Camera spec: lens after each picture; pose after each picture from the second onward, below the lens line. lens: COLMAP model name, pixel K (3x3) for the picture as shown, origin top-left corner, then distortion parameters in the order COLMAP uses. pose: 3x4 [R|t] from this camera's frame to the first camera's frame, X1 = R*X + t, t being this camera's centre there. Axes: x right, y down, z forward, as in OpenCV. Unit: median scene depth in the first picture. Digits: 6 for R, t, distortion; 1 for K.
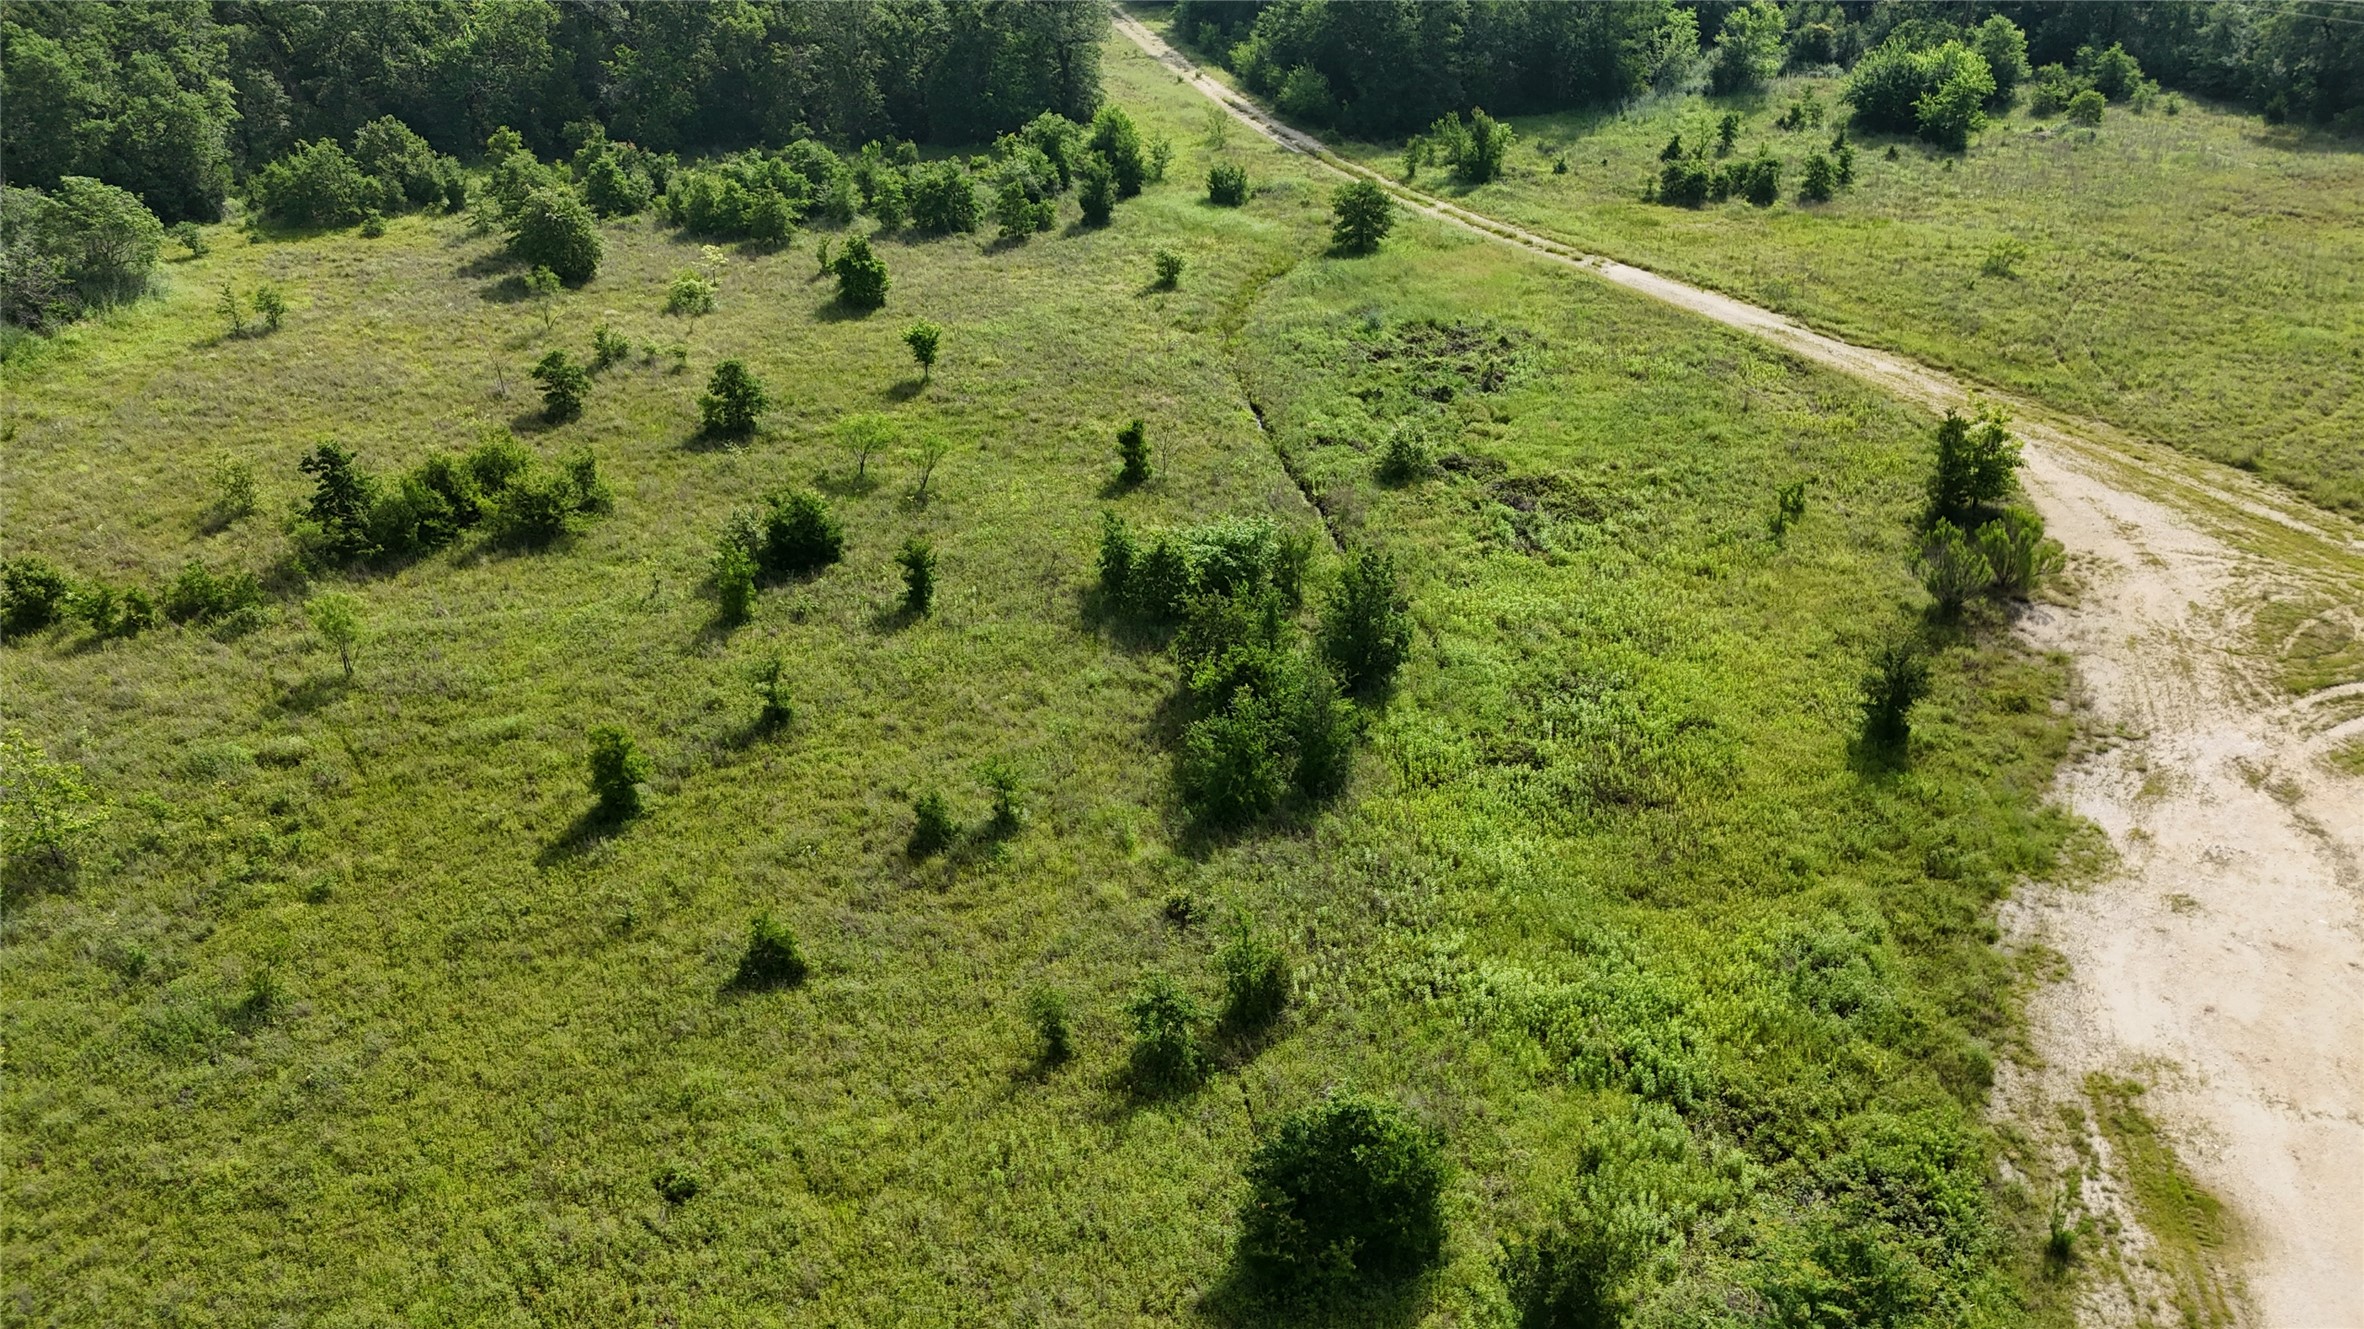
lens RADIAL K [[1732.2, 0, 1190.0], [0, 1732.2, 679.7], [0, 0, 1]] dist [0.074294, -0.072223]
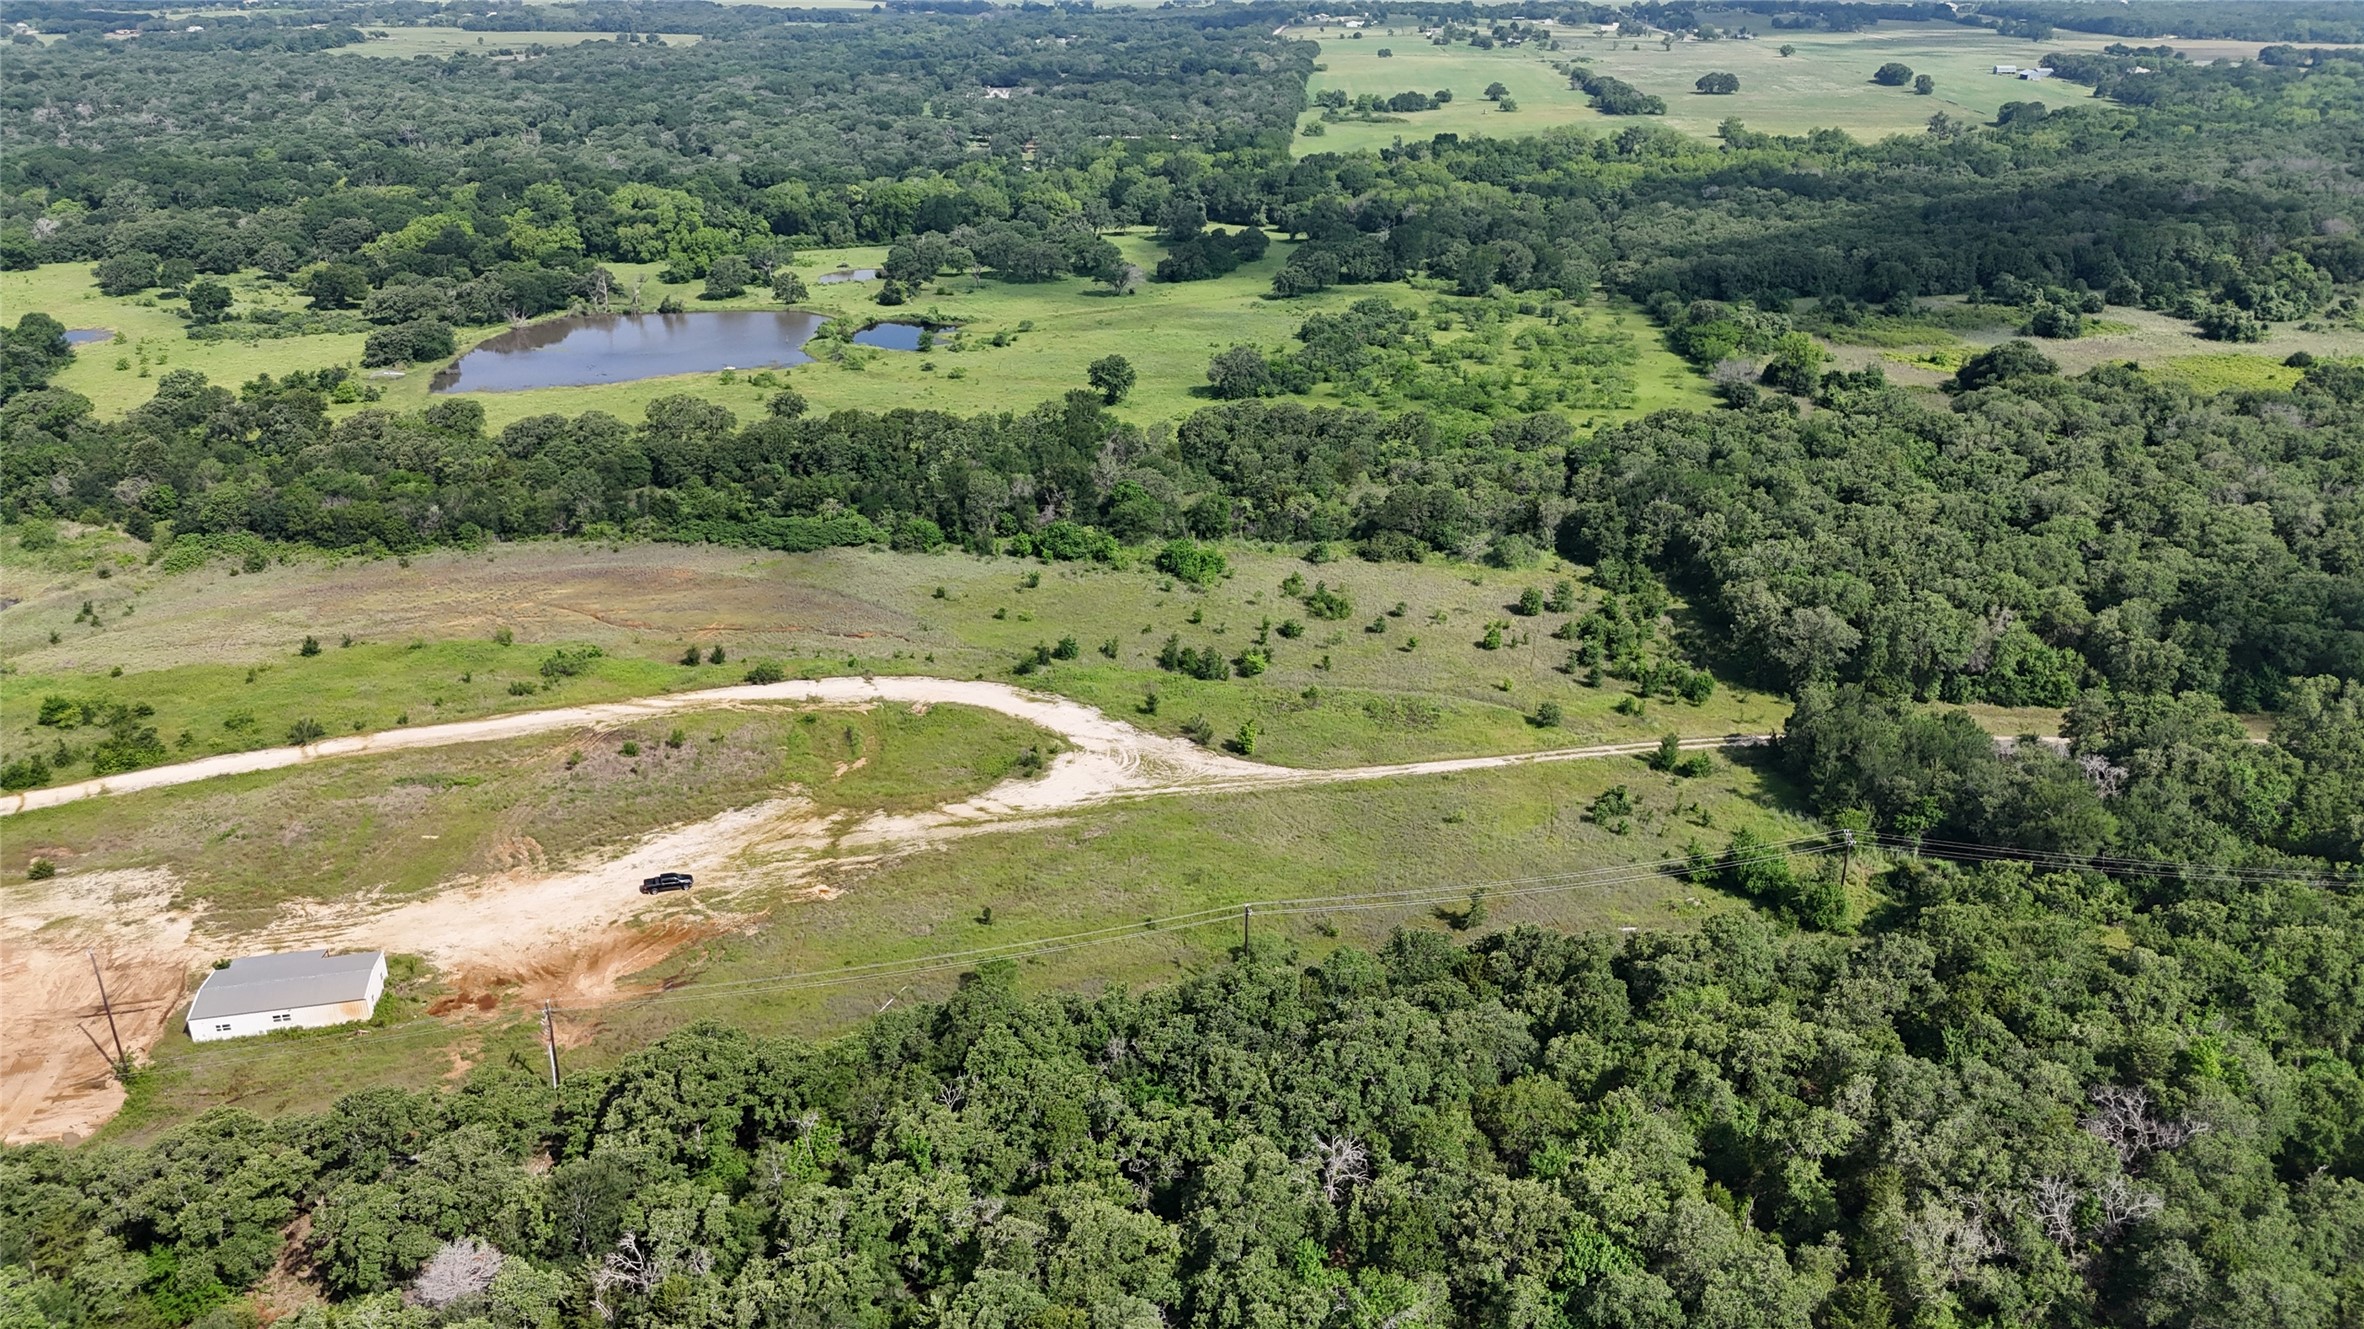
lens RADIAL K [[1732.2, 0, 1178.4], [0, 1732.2, 663.3], [0, 0, 1]] dist [0.074294, -0.072223]
pose [[-0.294535, 0.367404, -0.882192, 3.648883], [-0.448301, 0.762143, 0.467080, -1.880380], [0.843964, 0.533059, -0.059771, 1.020155]]
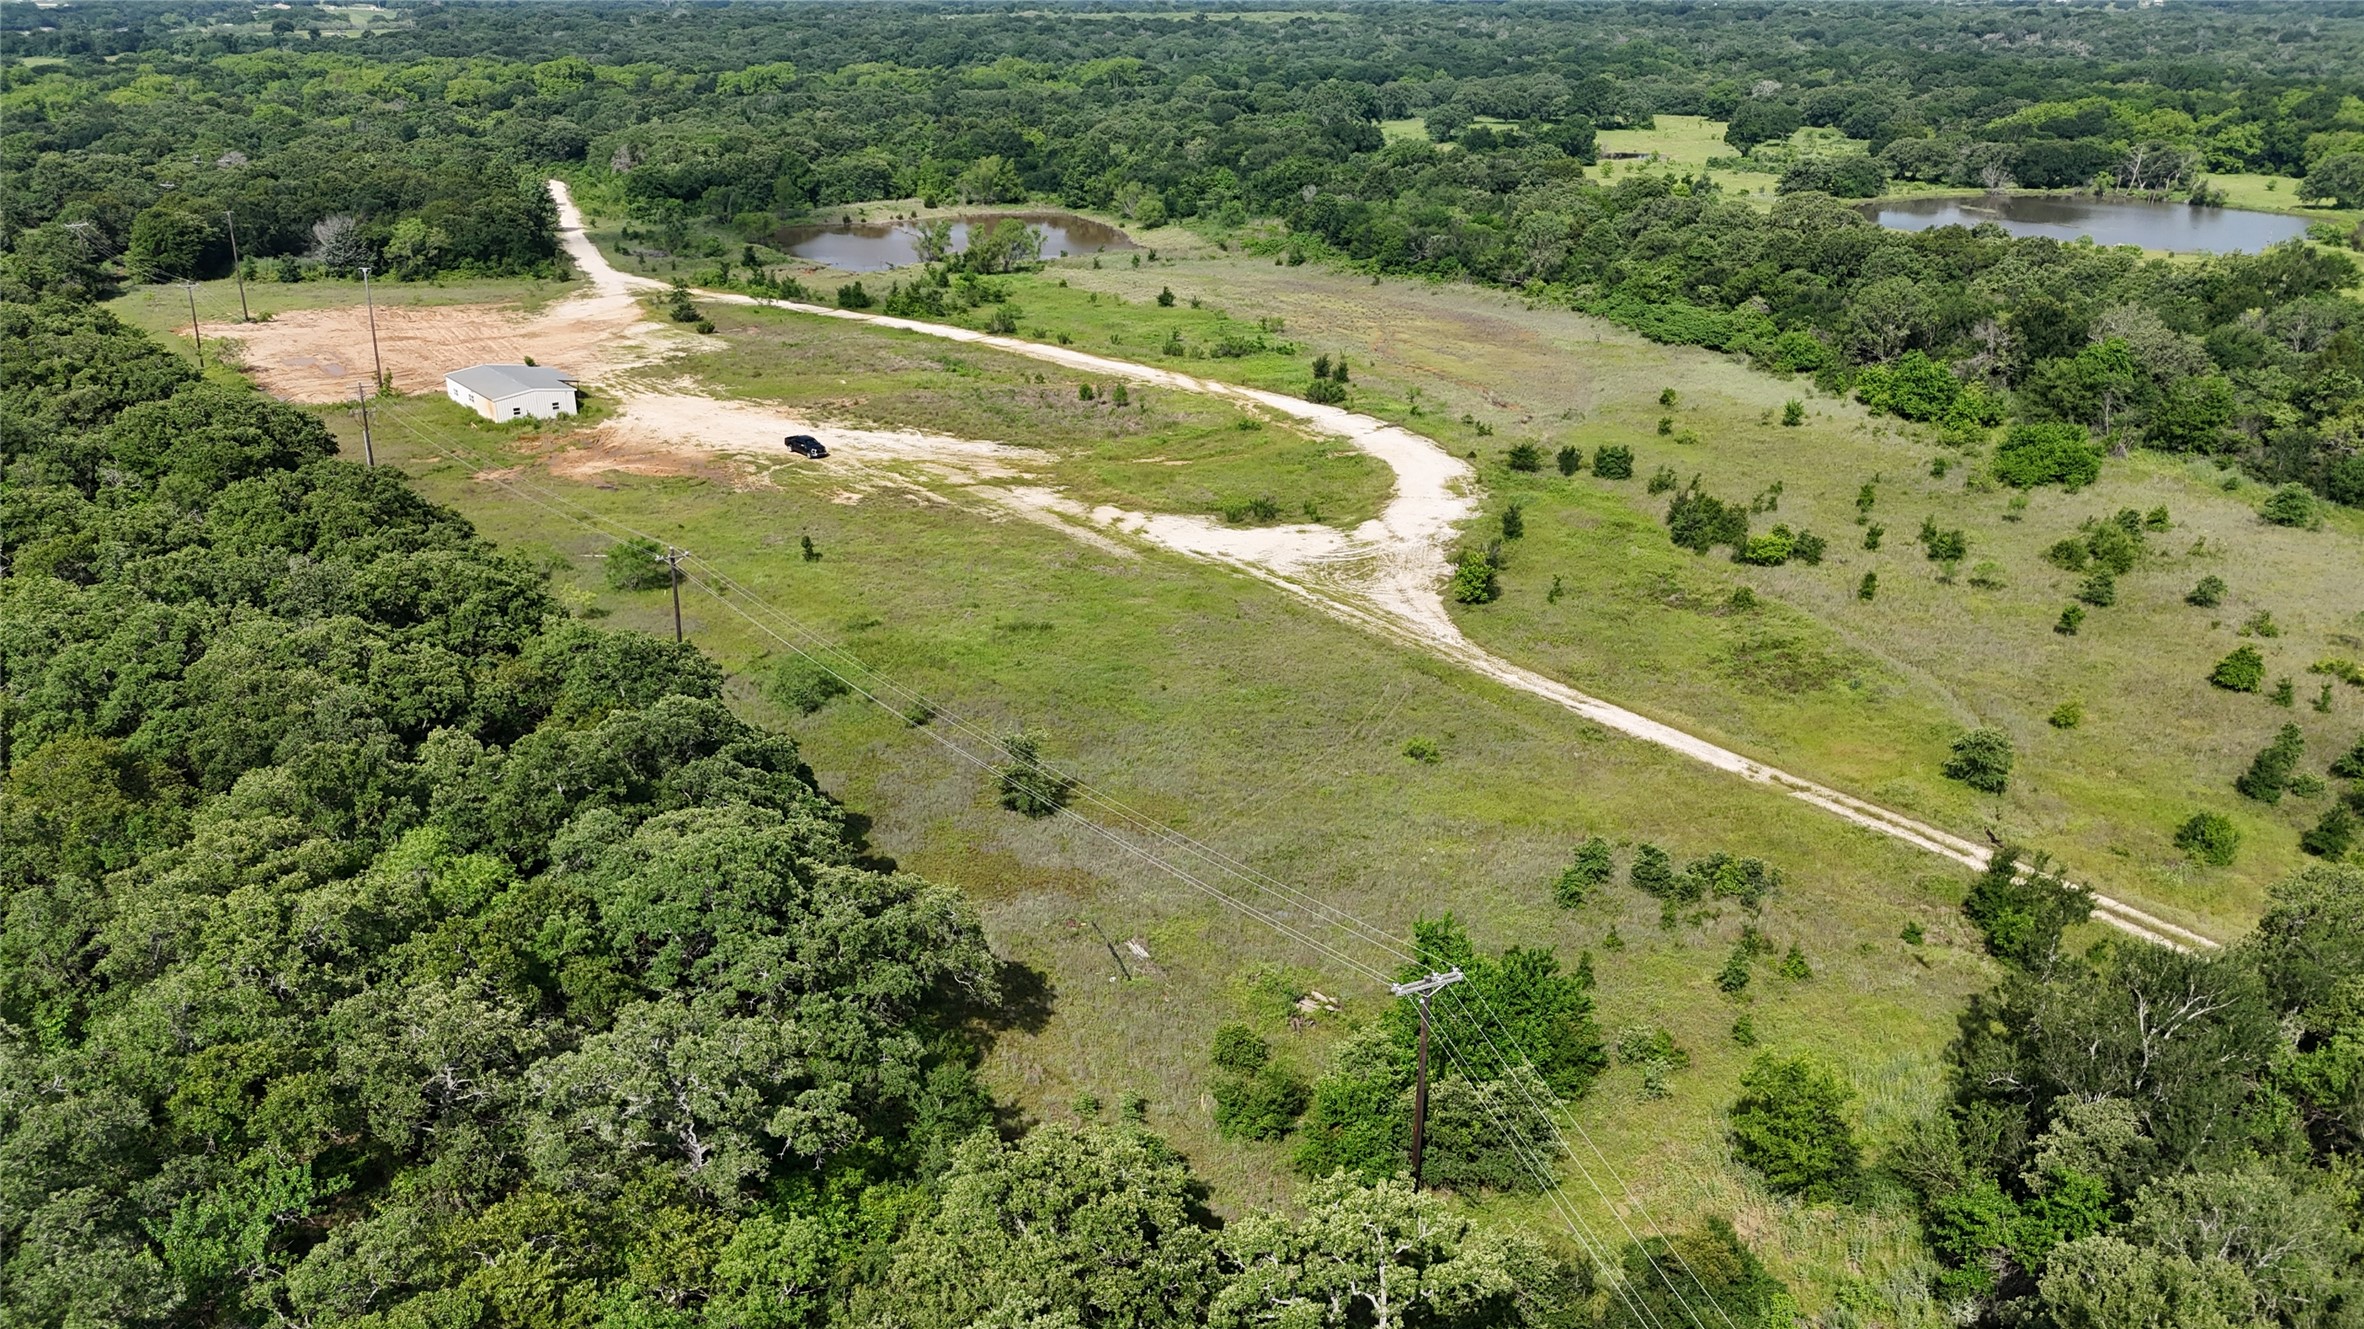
lens RADIAL K [[1732.2, 0, 1161.1], [0, 1732.2, 670.2], [0, 0, 1]] dist [0.074294, -0.072223]
pose [[-0.988125, 0.052314, -0.144475, 1.165282], [-0.077210, 0.643880, 0.761221, -1.668332], [0.132847, 0.763336, -0.632195, 2.409423]]
